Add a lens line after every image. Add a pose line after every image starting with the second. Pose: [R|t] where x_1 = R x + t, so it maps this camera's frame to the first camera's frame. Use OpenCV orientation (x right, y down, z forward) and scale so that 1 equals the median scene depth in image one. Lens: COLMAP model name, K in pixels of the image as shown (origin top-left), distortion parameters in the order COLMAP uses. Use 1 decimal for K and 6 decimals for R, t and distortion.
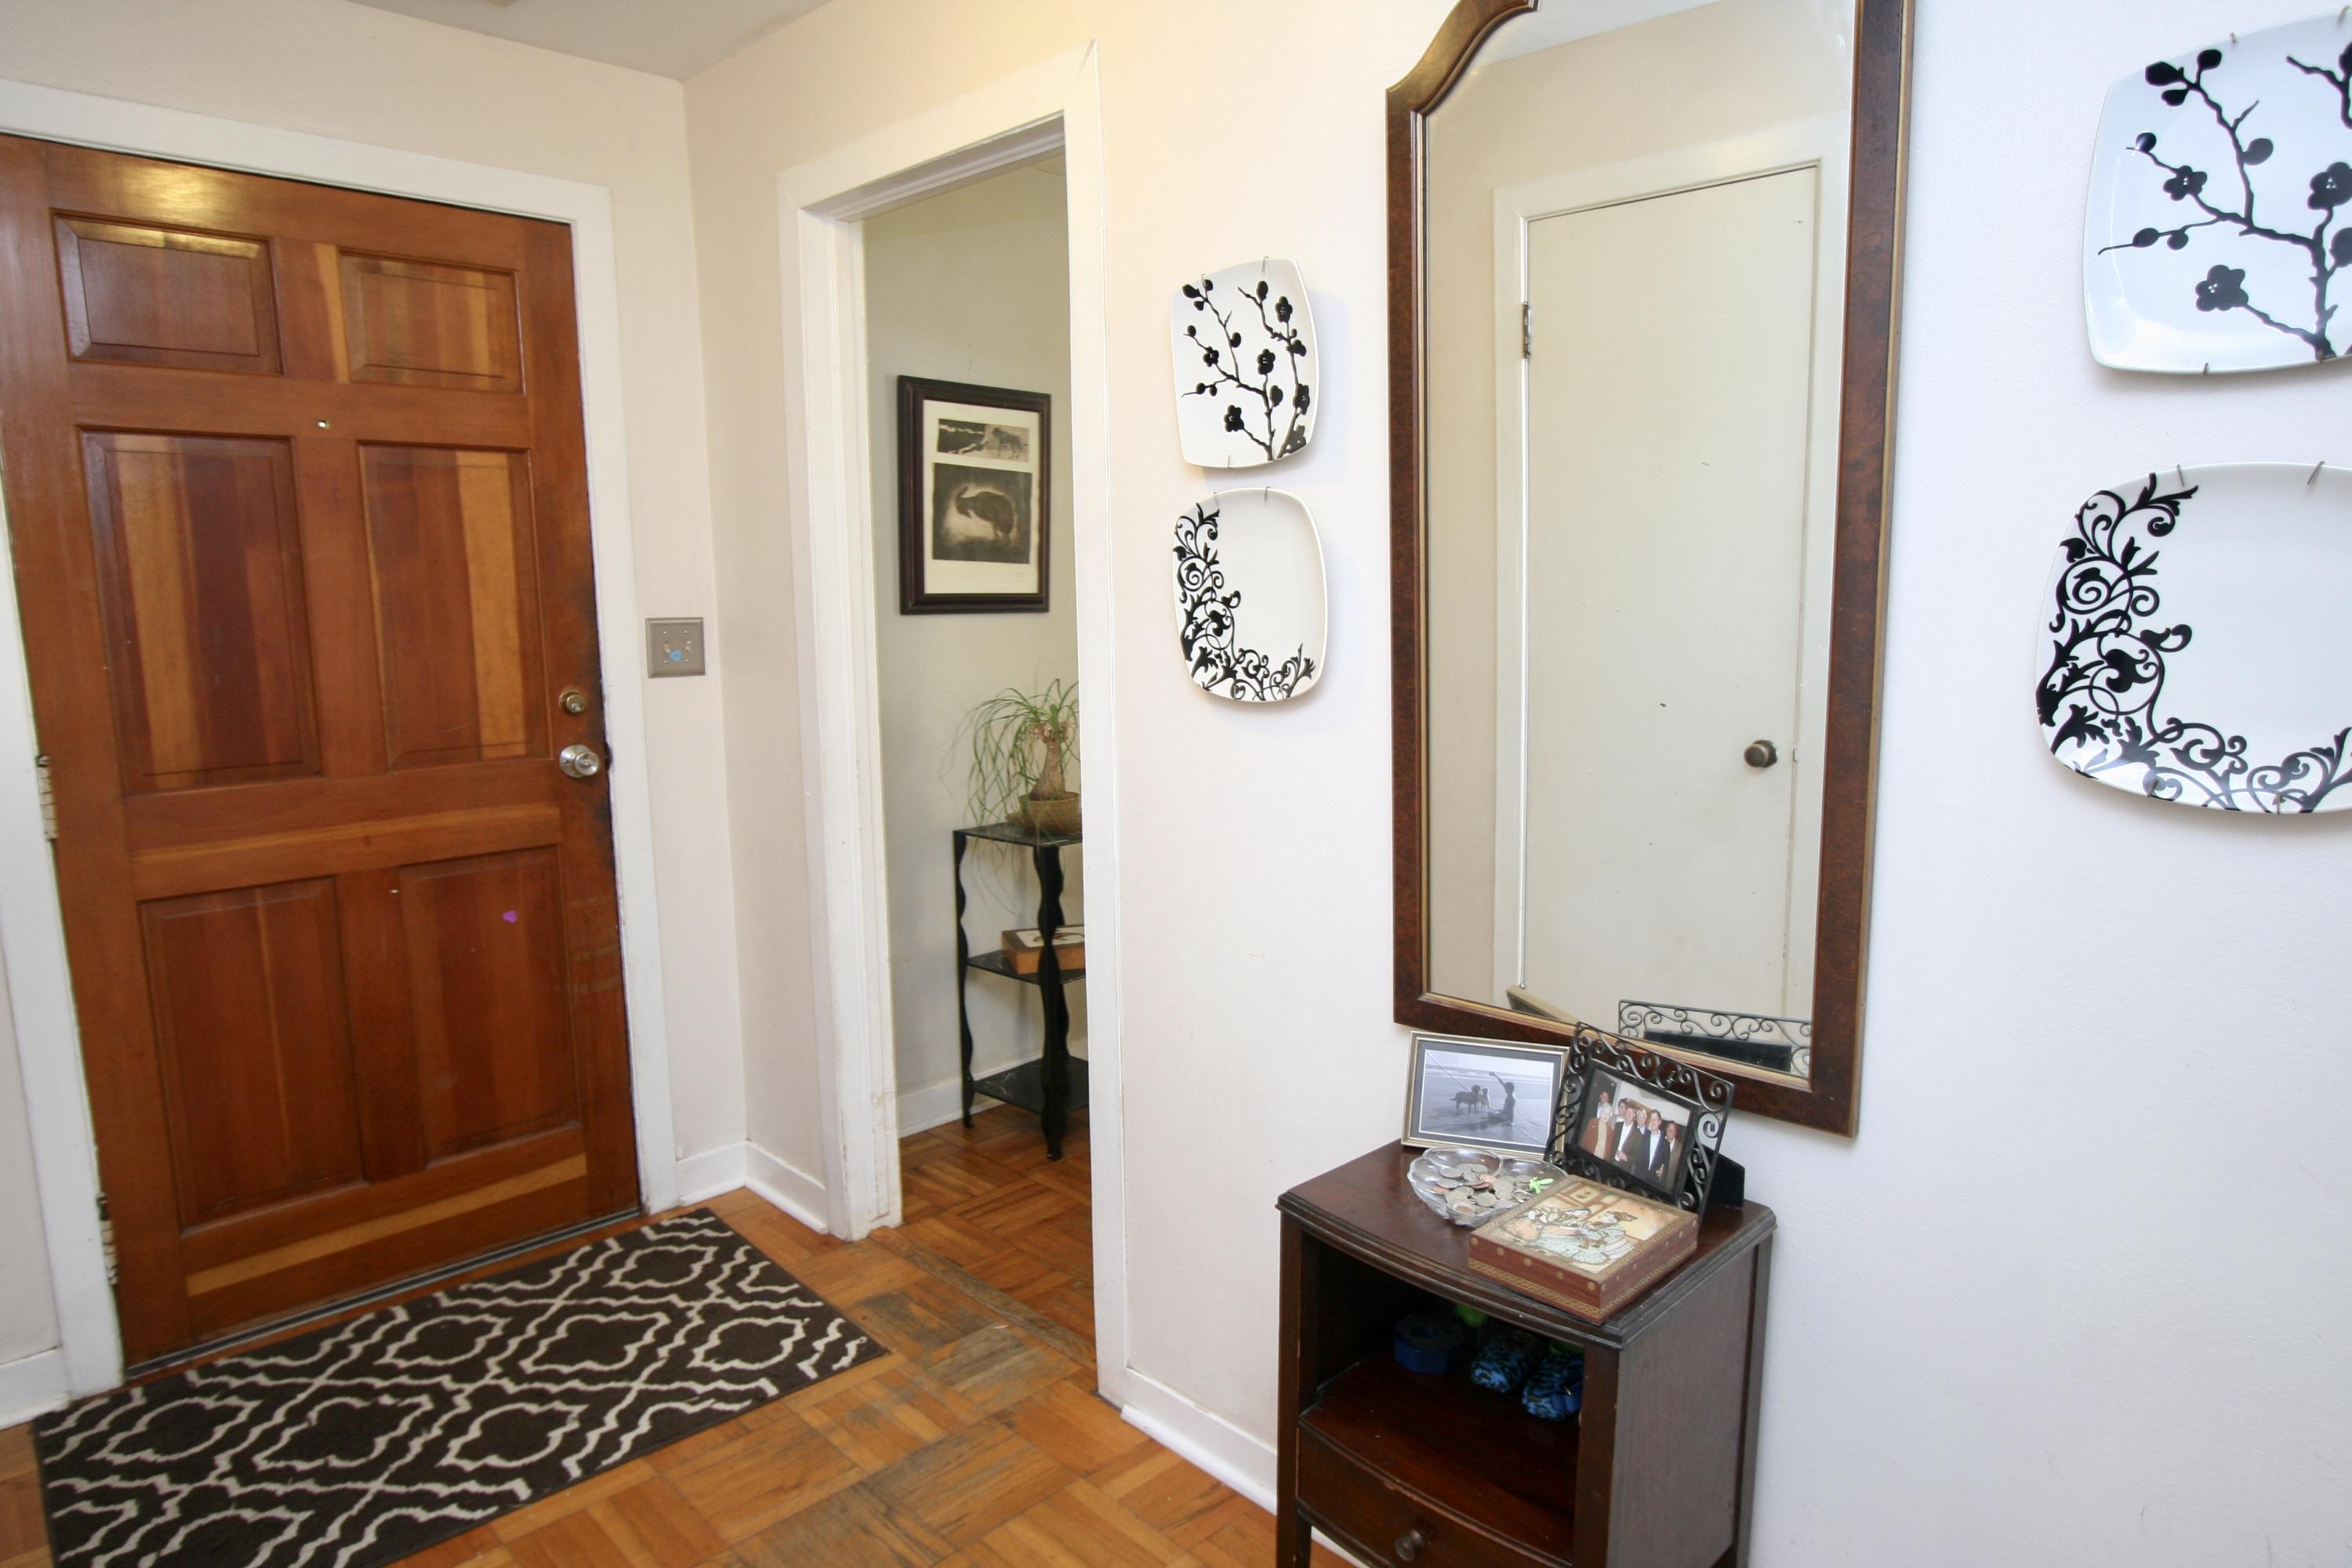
lens RADIAL K [[1430.9, 0, 1176.1], [0, 1430.9, 780.6], [0, 0, 1]] dist [0.004576, 0.000858]
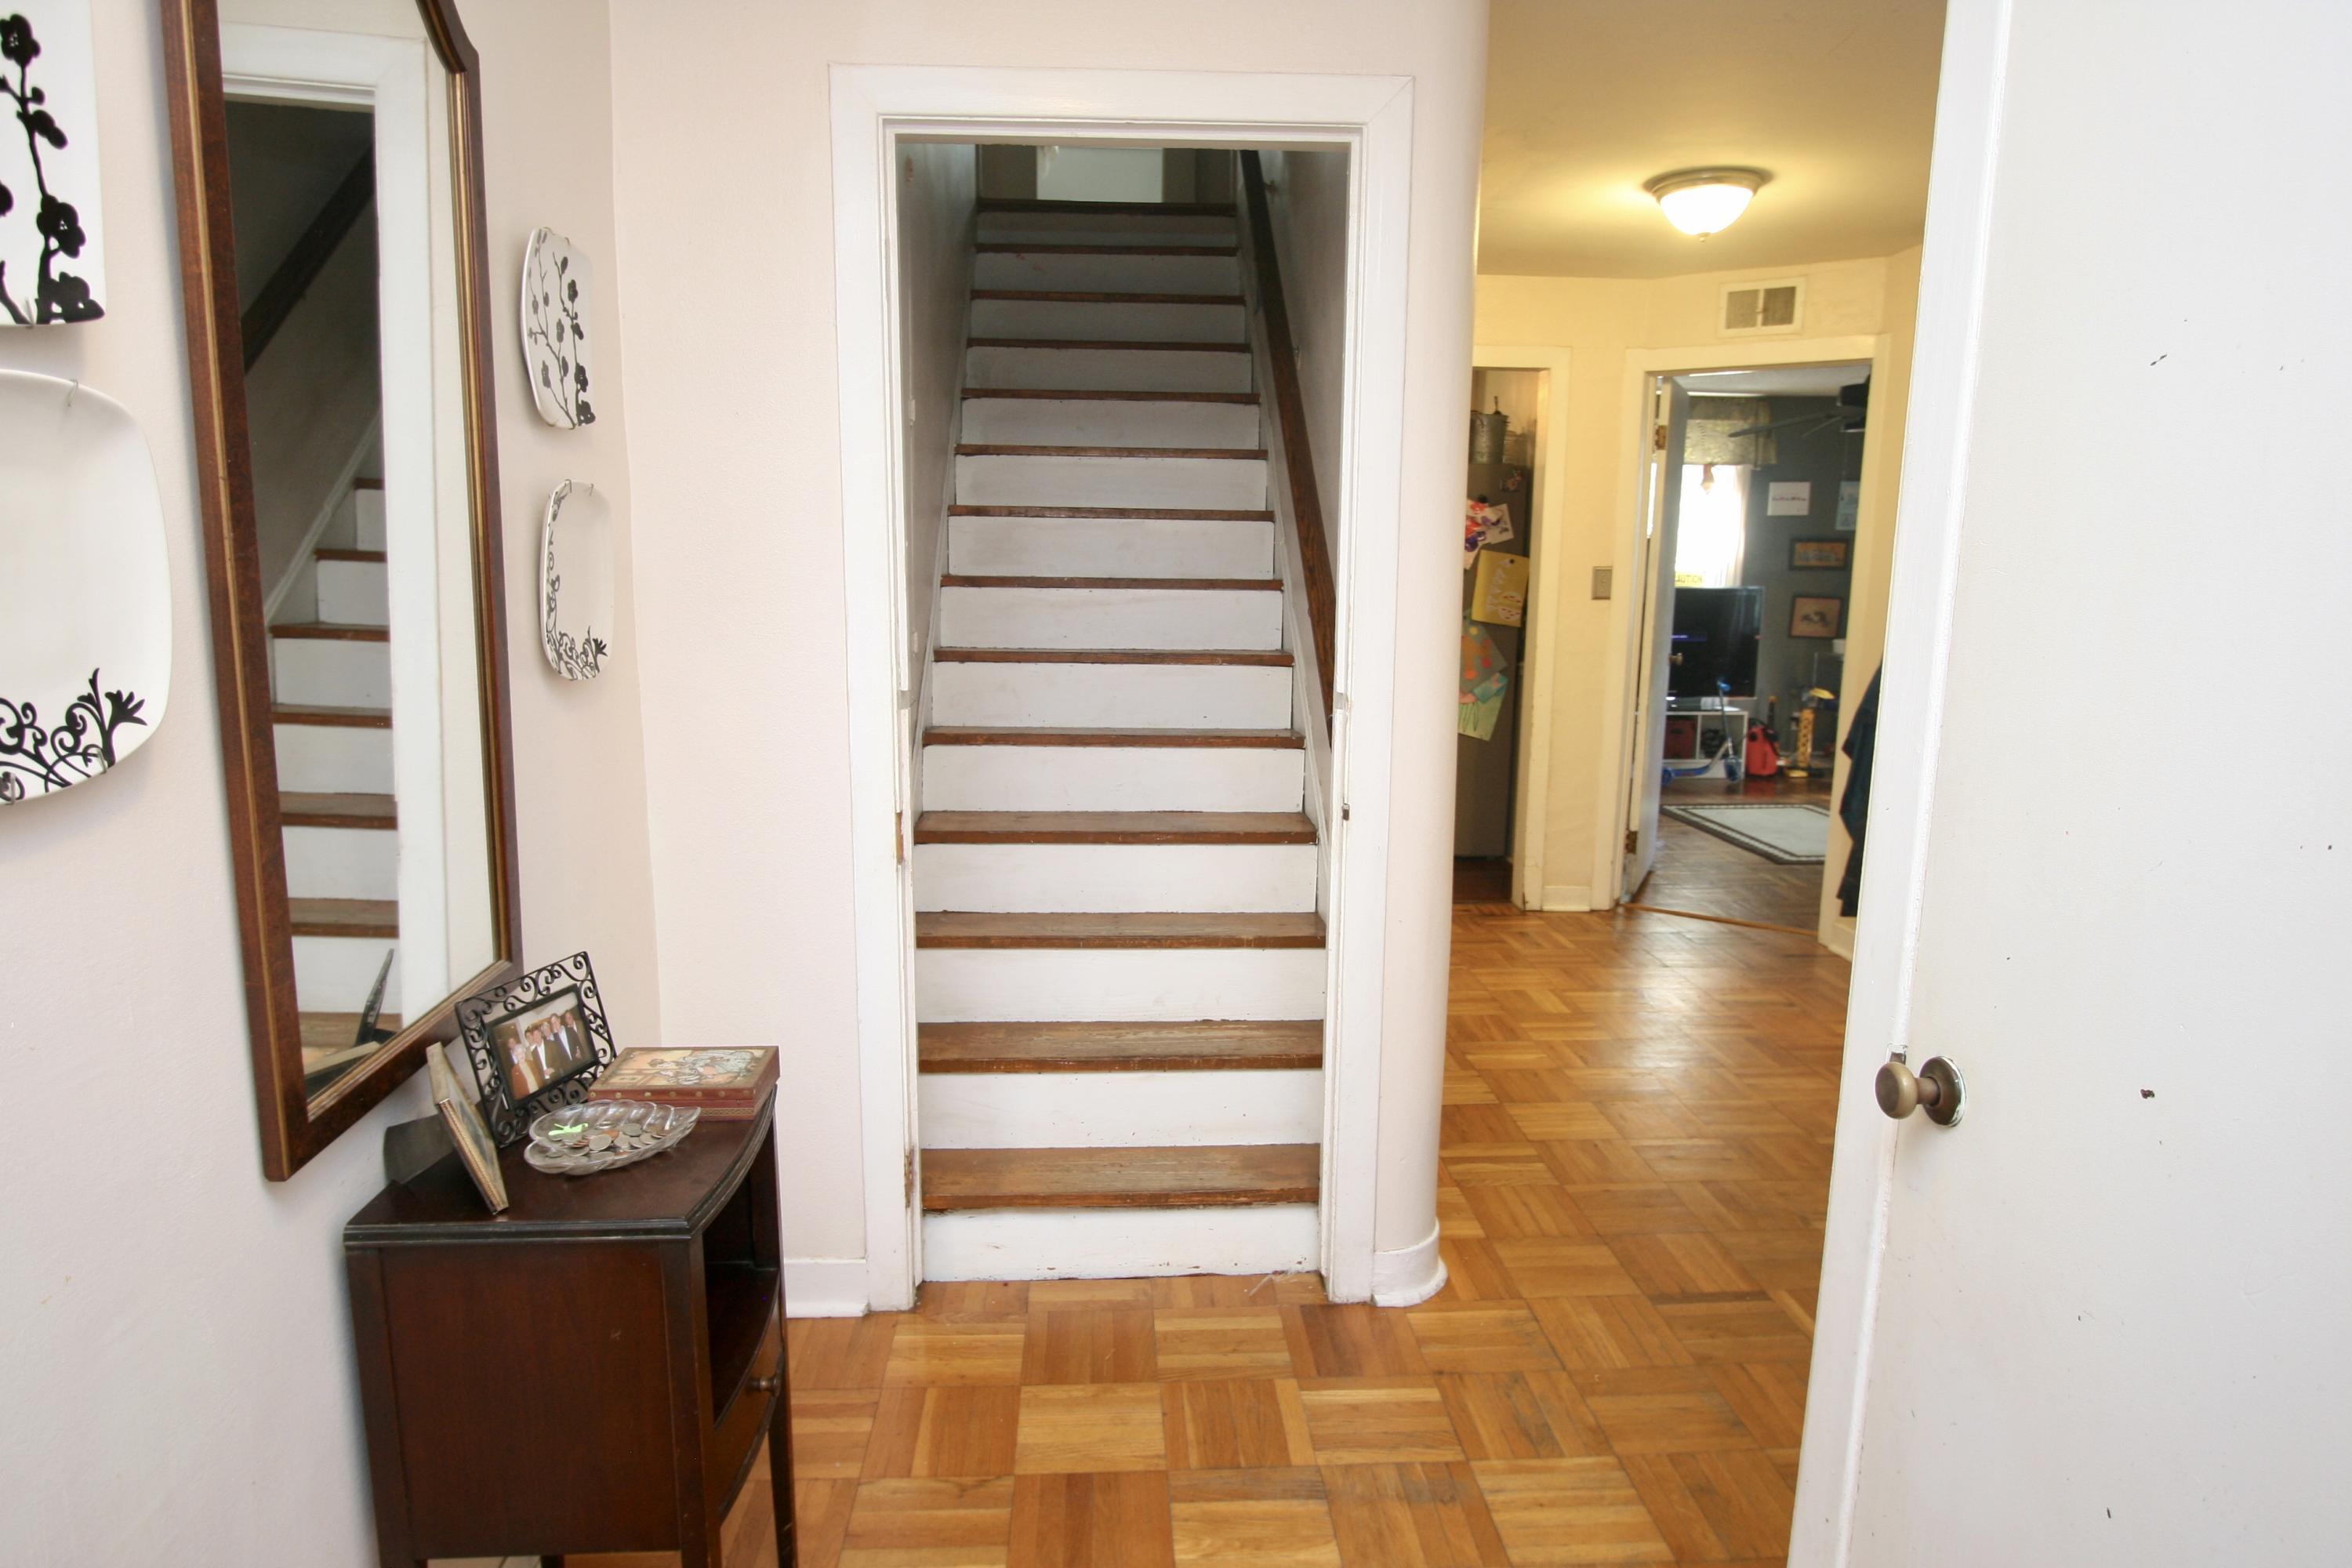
lens RADIAL K [[1430.9, 0, 1173.4], [0, 1430.9, 781.0], [0, 0, 1]] dist [0.004576, 0.000858]
pose [[-0.753464, -0.107904, 0.648574, -0.614595], [0.093495, 0.958833, 0.268138, -0.168921], [-0.650807, 0.262670, -0.712358, 1.166704]]
